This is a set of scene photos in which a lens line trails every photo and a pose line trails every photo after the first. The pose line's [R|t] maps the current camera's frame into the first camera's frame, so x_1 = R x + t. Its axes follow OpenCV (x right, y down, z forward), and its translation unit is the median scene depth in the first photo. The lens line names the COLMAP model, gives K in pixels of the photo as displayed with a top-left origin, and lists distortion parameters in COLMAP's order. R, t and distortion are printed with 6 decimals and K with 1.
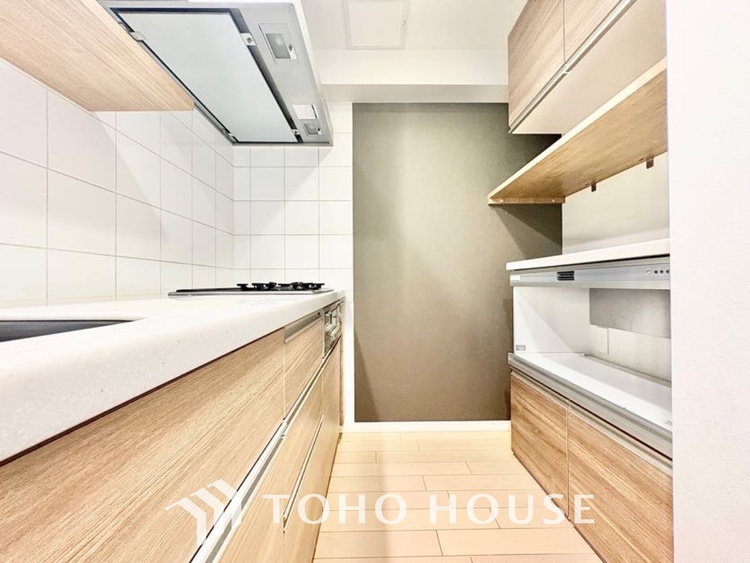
lens RADIAL K [[299.9, 0, 376.7], [0, 299.9, 281.8], [0, 0, 1]] dist [-0.000292, -0.000031]
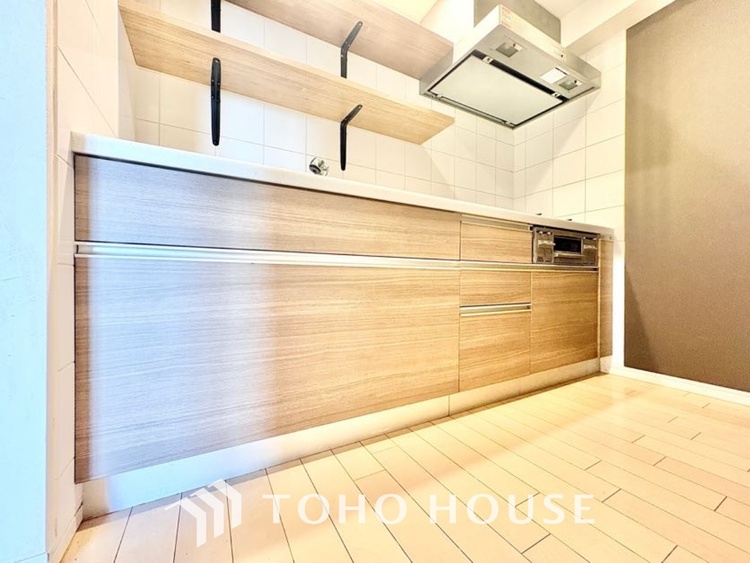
lens RADIAL K [[299.9, 0, 376.7], [0, 299.9, 281.8], [0, 0, 1]] dist [-0.000292, -0.000031]
pose [[0.476375, 0.012762, -0.879149, 0.394572], [-0.001179, 0.999903, 0.013876, 0.190254], [0.879241, -0.005573, 0.476344, -0.151340]]
